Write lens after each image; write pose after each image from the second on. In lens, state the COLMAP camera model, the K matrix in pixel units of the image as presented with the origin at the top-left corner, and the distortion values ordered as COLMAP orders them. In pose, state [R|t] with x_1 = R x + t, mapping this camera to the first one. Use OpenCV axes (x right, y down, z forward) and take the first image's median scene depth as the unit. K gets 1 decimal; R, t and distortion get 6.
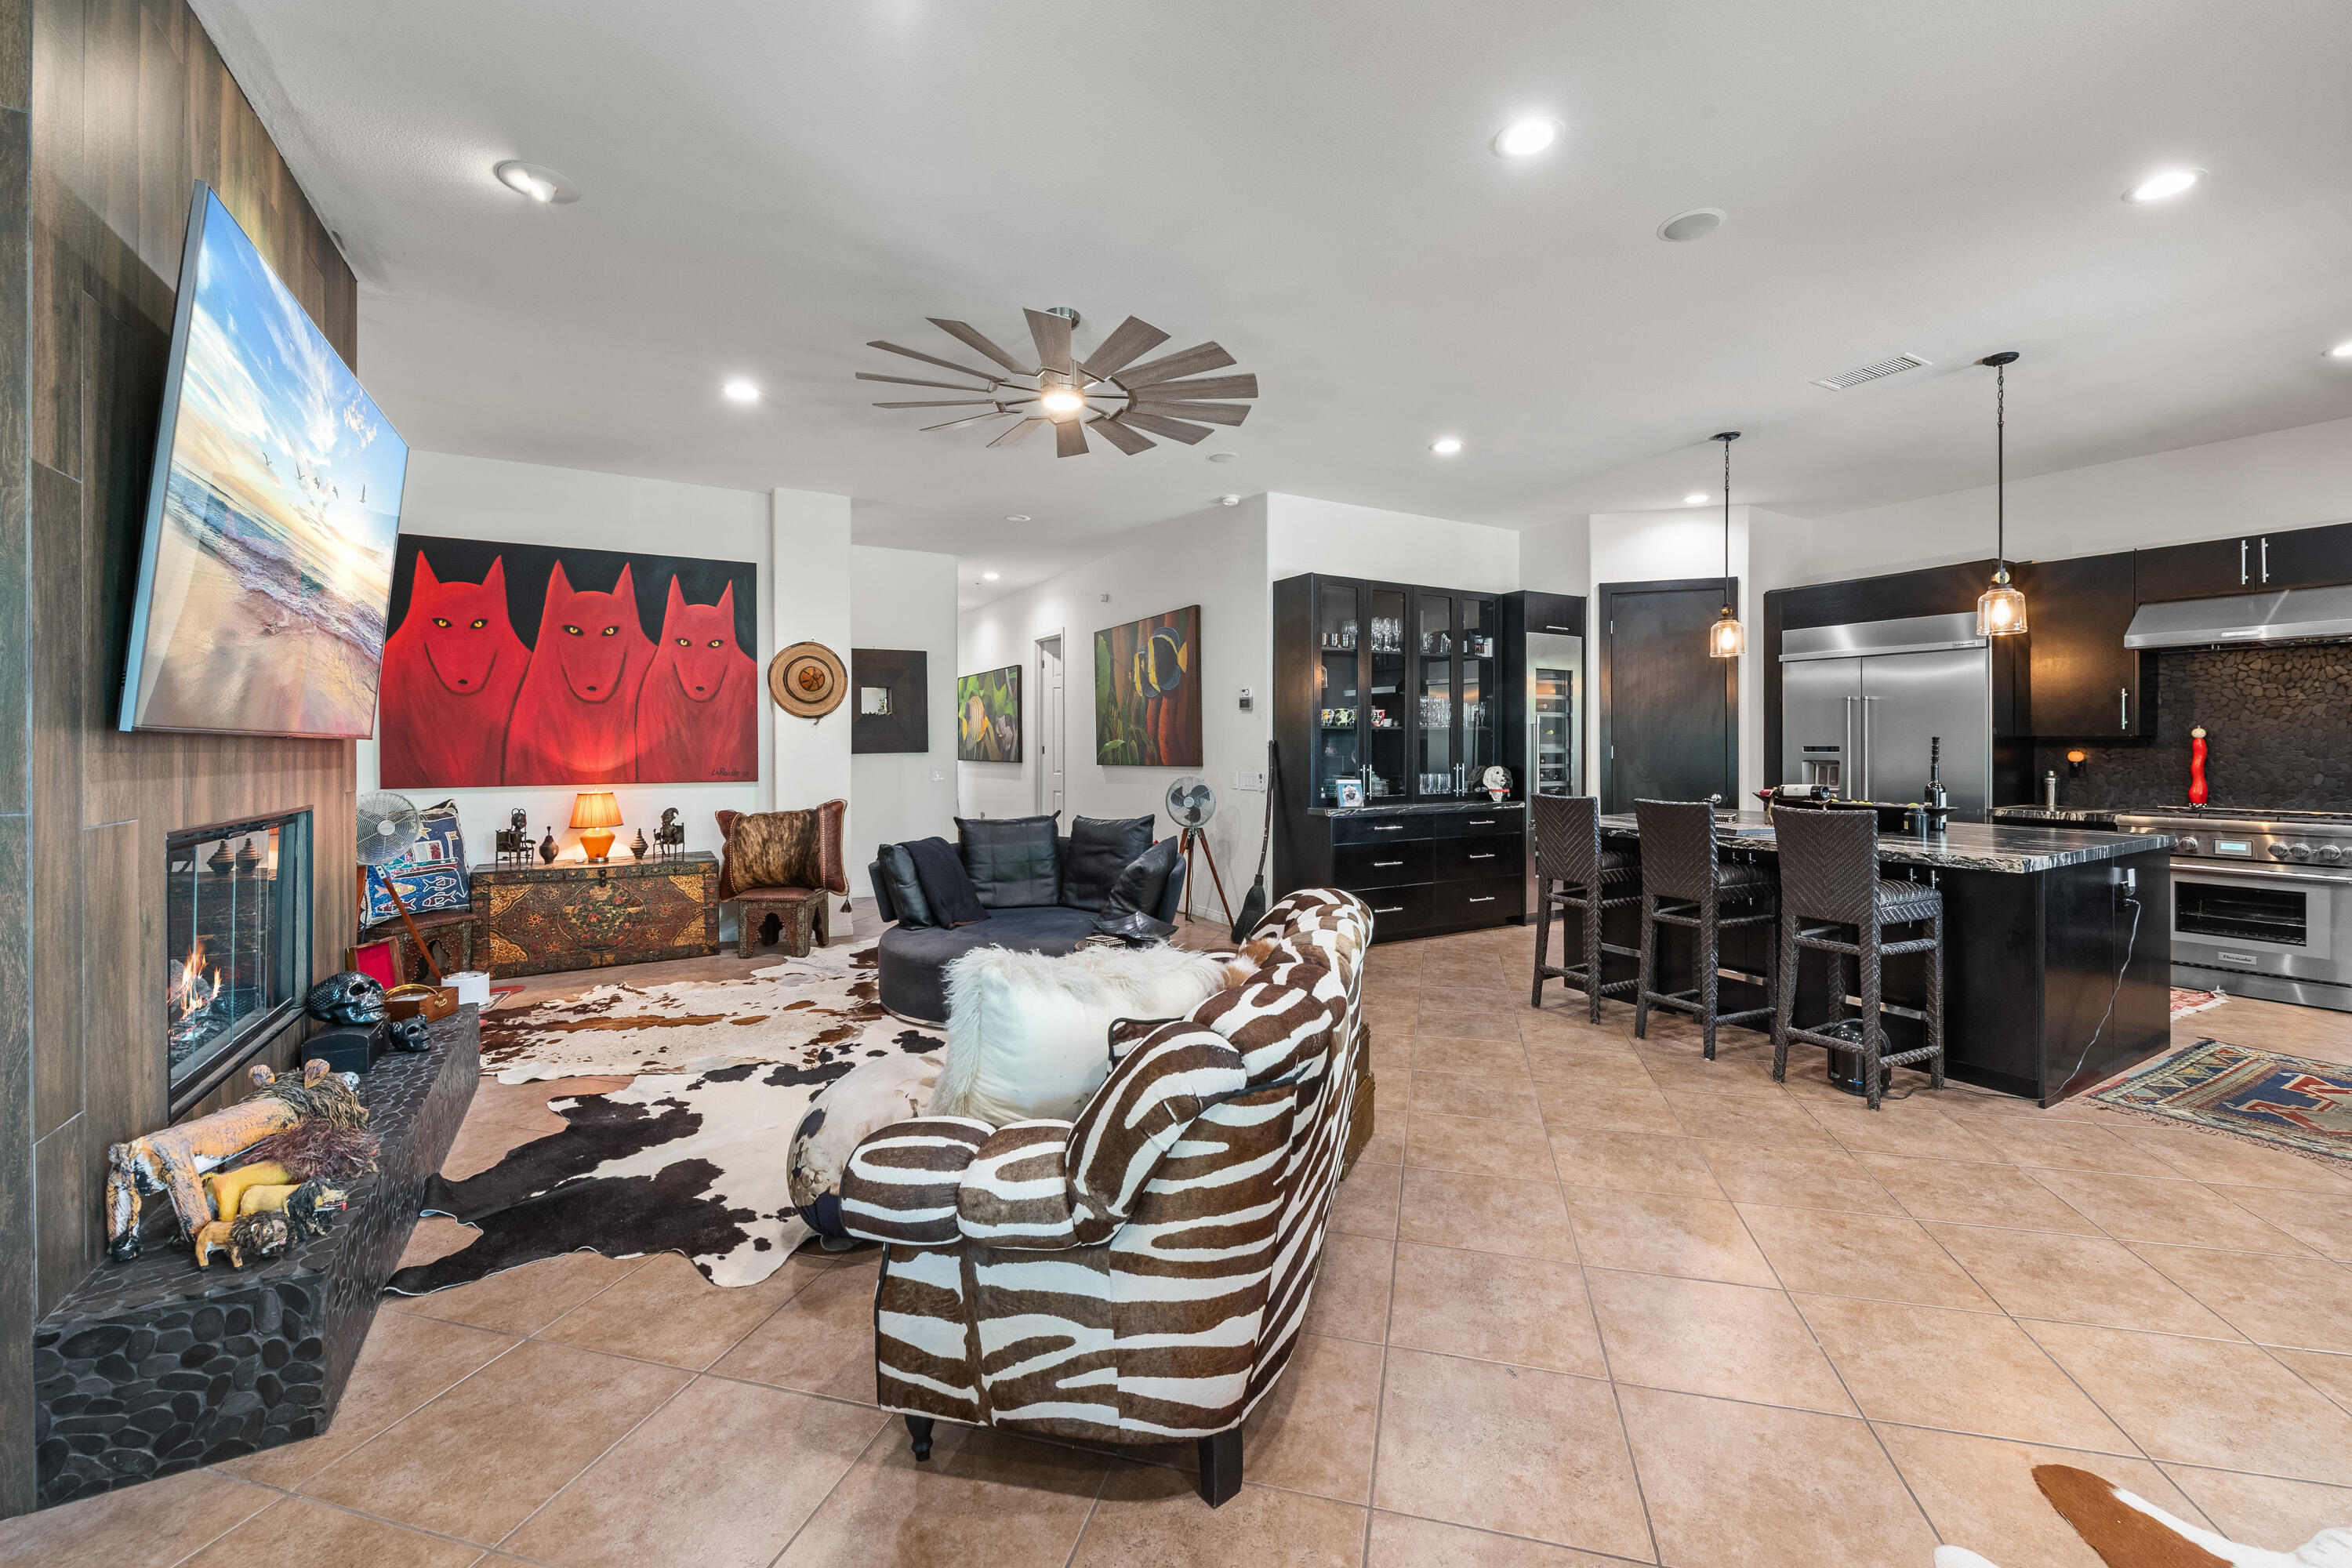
lens RADIAL K [[937.6, 0, 1205.2], [0, 937.6, 751.7], [0, 0, 1]] dist [0.002967, -0.003384]
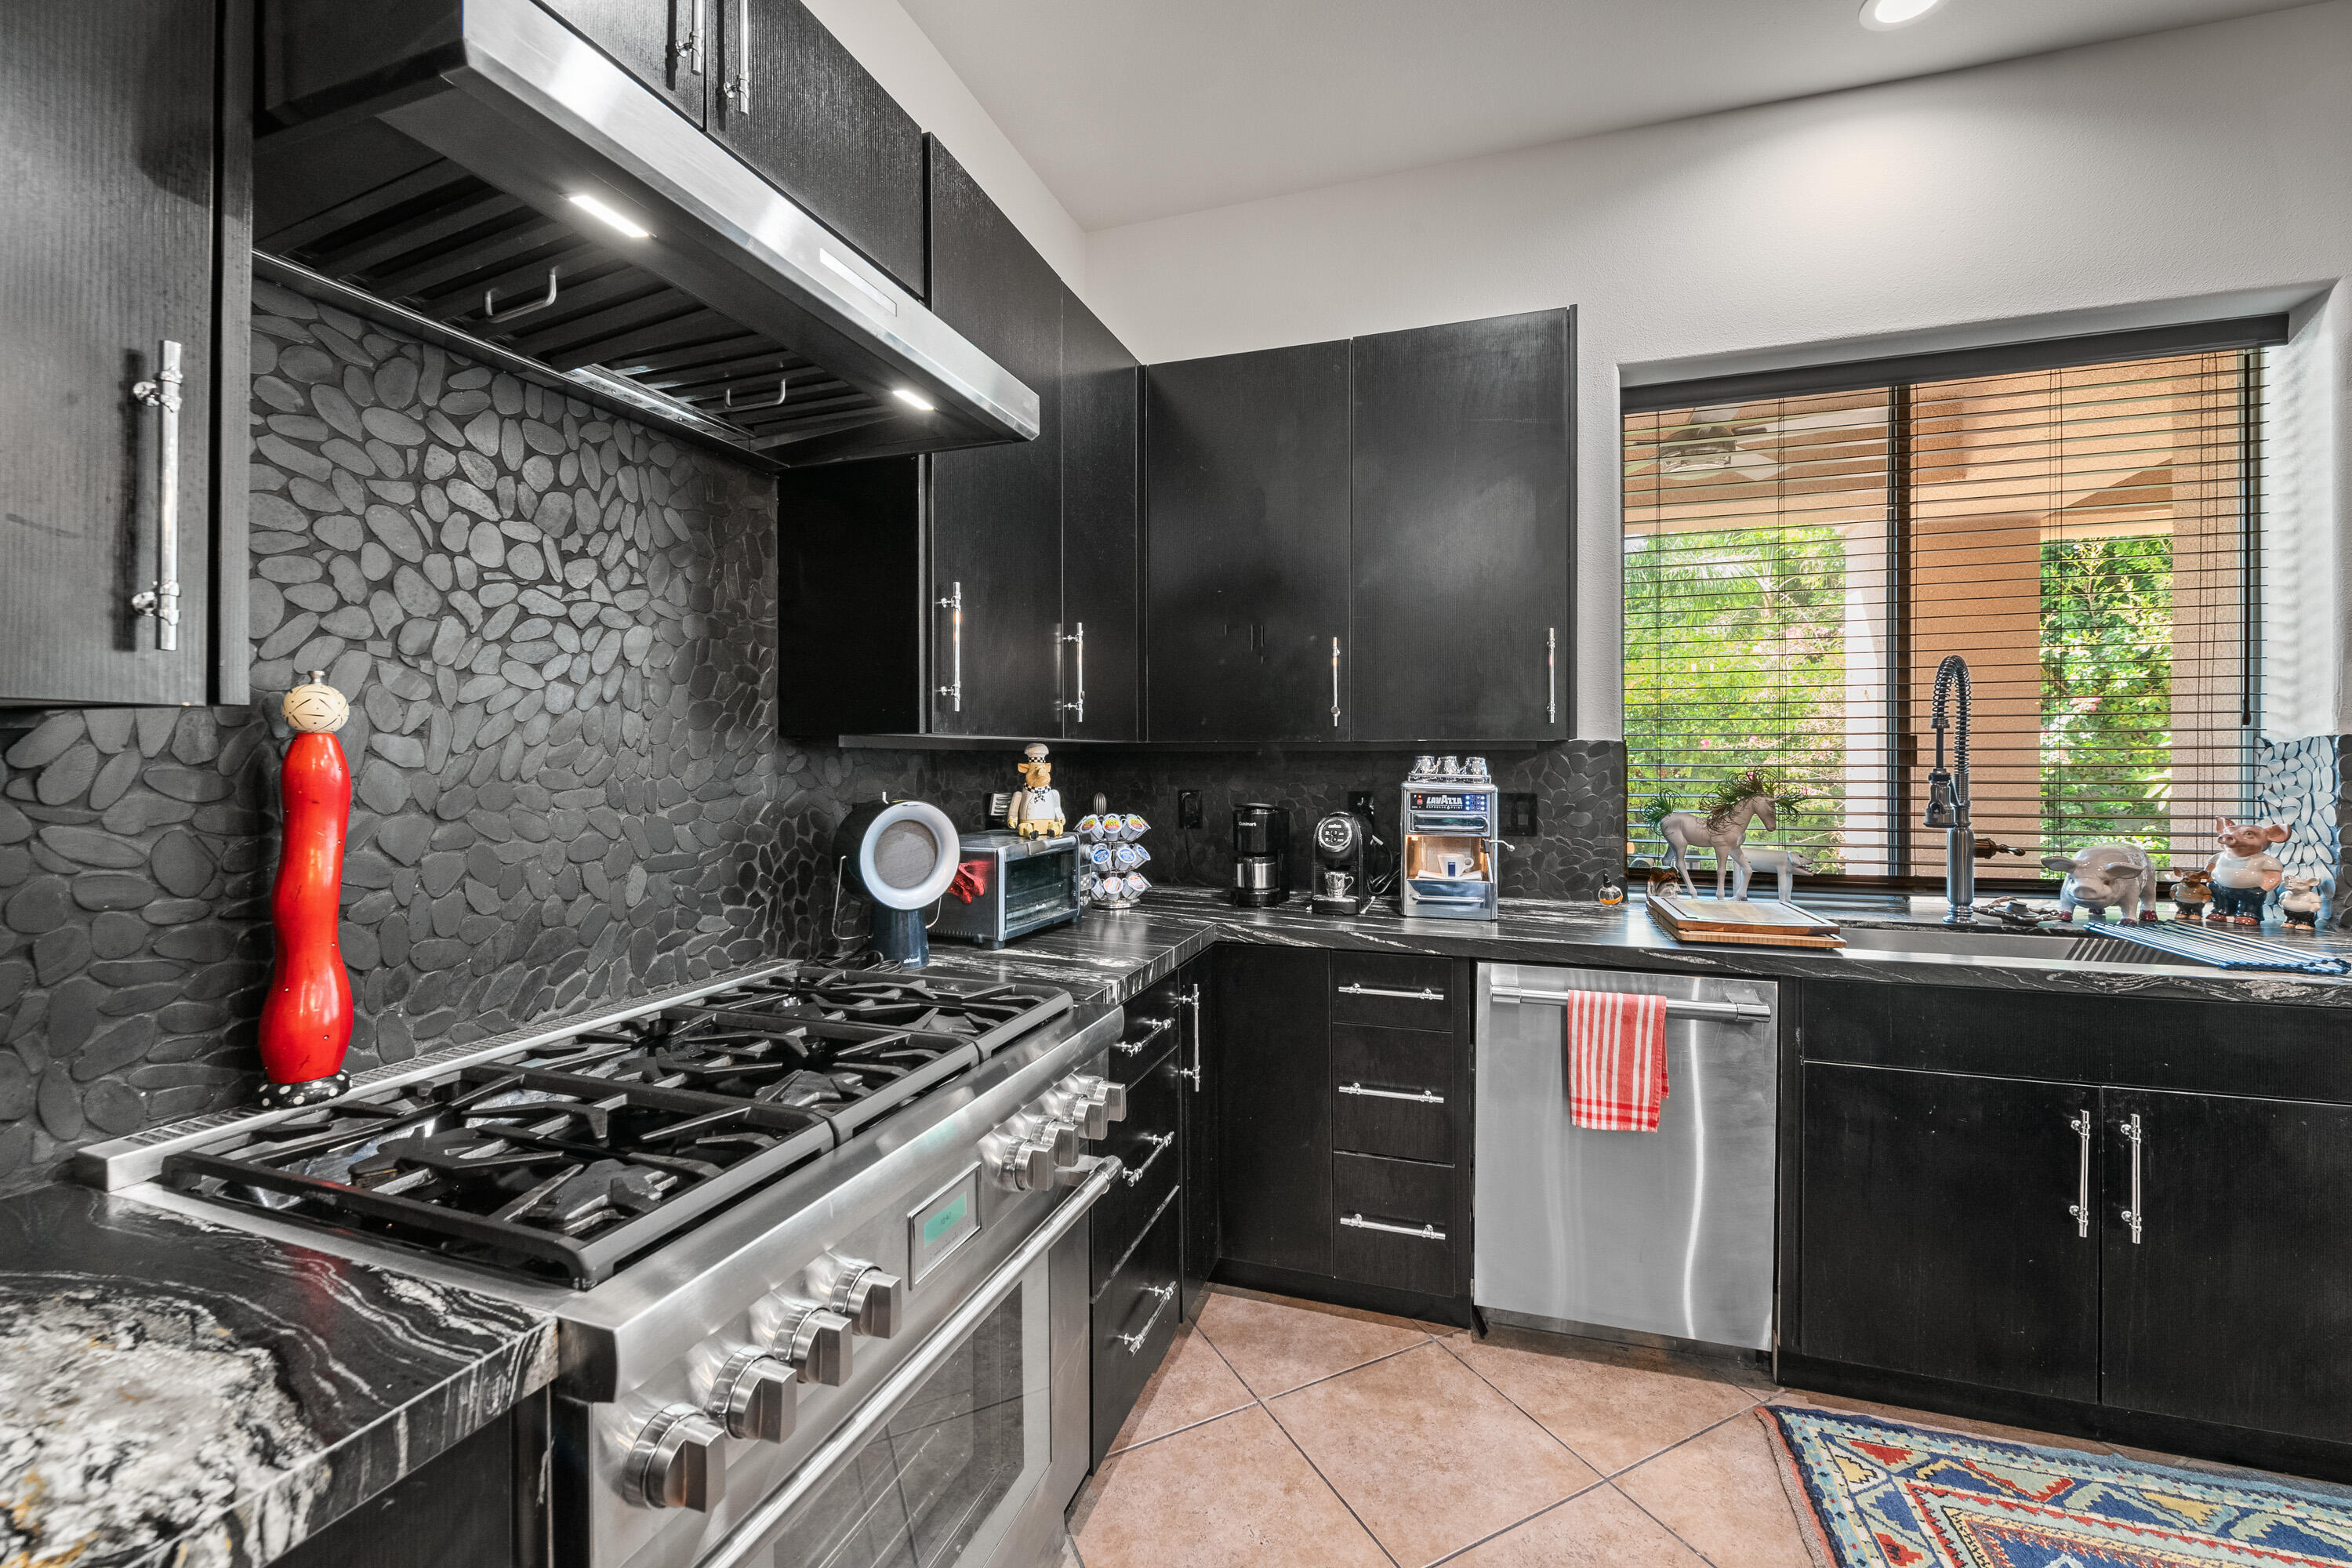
lens RADIAL K [[937.6, 0, 1191.9], [0, 937.6, 762.0], [0, 0, 1]] dist [0.002967, -0.003384]
pose [[-0.658295, -0.003076, 0.752754, 0.788626], [0.005139, 0.999950, 0.008580, -0.009563], [-0.752743, 0.009517, -0.658246, 0.979375]]
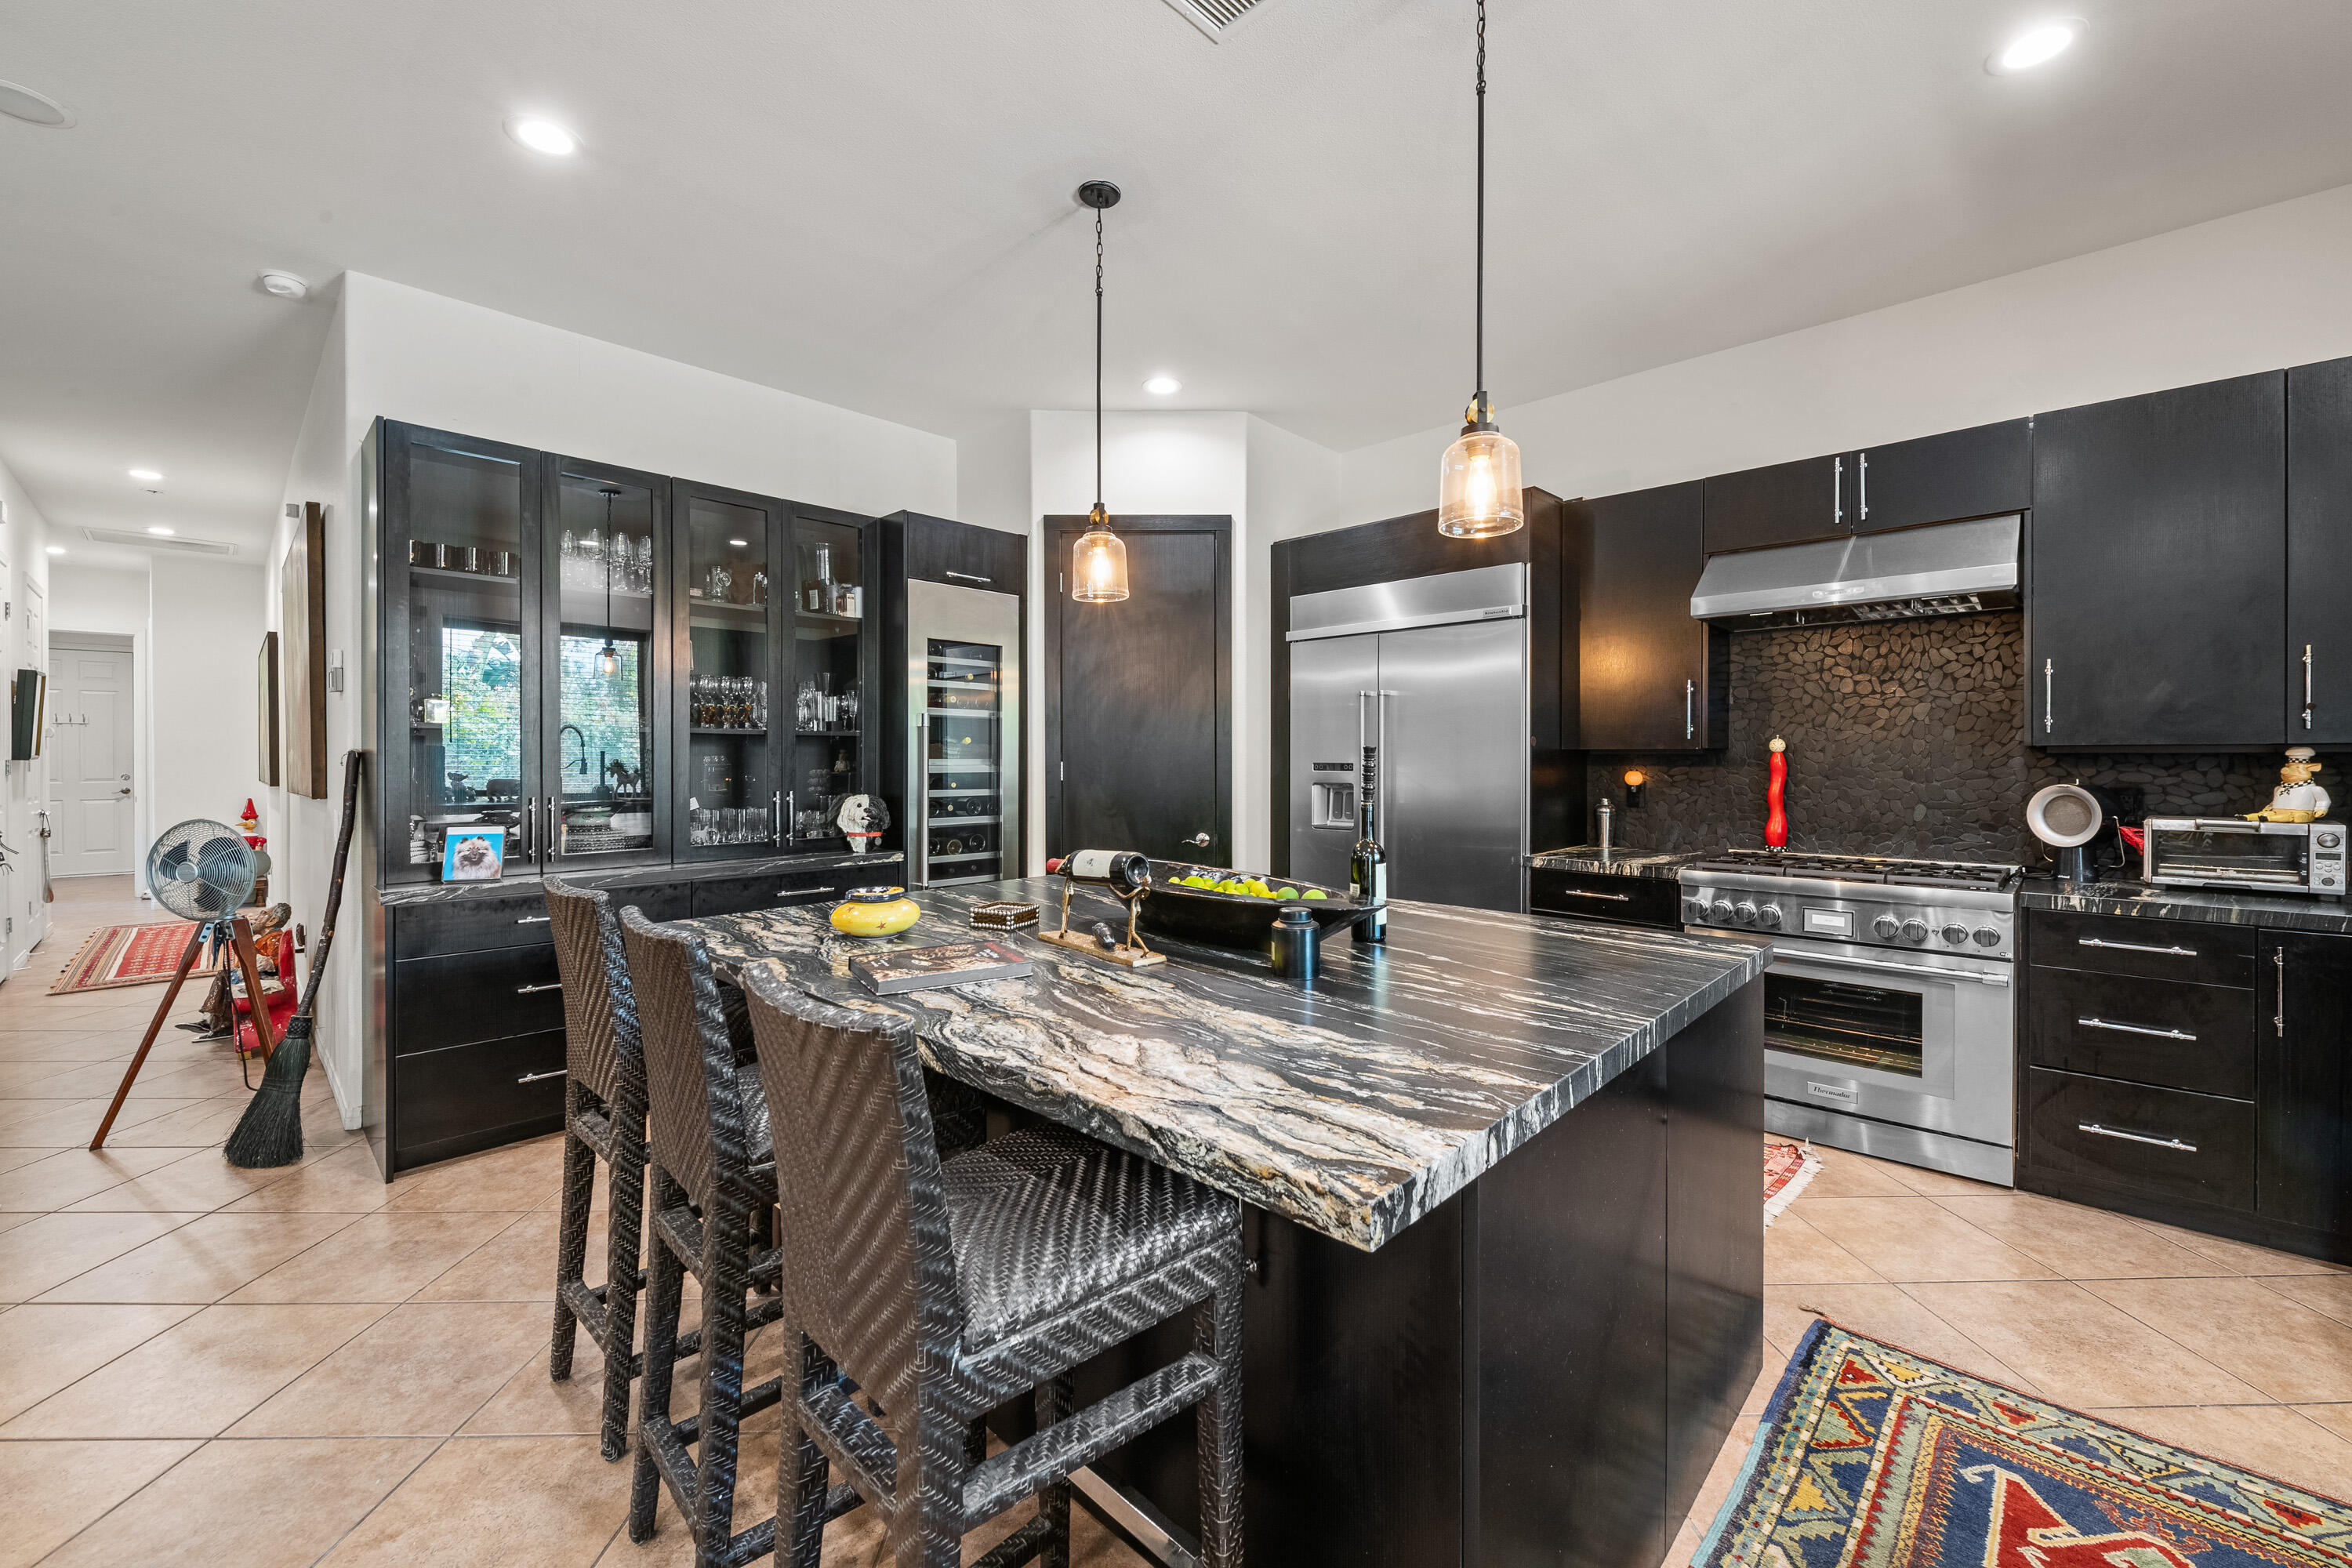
lens RADIAL K [[937.6, 0, 1182.3], [0, 937.6, 773.0], [0, 0, 1]] dist [0.002967, -0.003384]
pose [[0.961856, -0.001966, 0.273548, 0.436070], [-0.000327, 0.999965, 0.008337, -0.004762], [-0.273555, -0.008109, 0.961822, 0.442187]]
